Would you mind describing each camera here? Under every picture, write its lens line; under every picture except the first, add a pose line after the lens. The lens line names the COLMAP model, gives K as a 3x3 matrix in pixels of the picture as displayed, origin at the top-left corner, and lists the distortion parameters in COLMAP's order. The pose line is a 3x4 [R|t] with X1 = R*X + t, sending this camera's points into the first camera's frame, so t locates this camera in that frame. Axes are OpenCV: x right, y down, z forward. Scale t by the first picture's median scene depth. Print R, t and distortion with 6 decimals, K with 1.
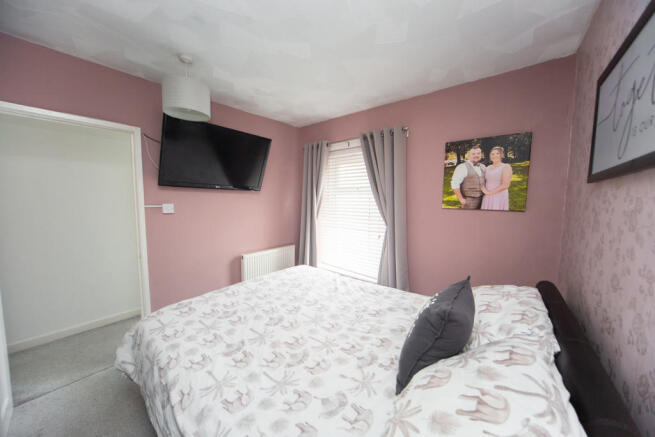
lens RADIAL K [[230.1, 0, 331.0], [0, 230.1, 220.9], [0, 0, 1]] dist [-0.013216, -0.000065]
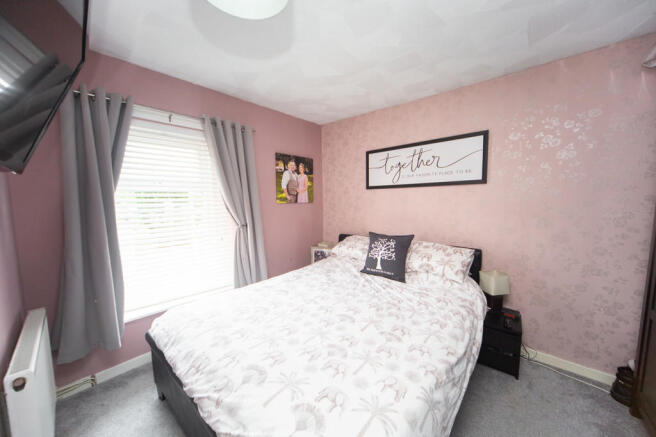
lens RADIAL K [[230.5, 0, 331.6], [0, 230.5, 218.0], [0, 0, 1]] dist [-0.013216, -0.000065]
pose [[0.034418, -0.094002, 0.994977, -0.938292], [0.103685, 0.990530, 0.089995, -0.068328], [-0.994014, 0.100067, 0.043838, 0.768125]]
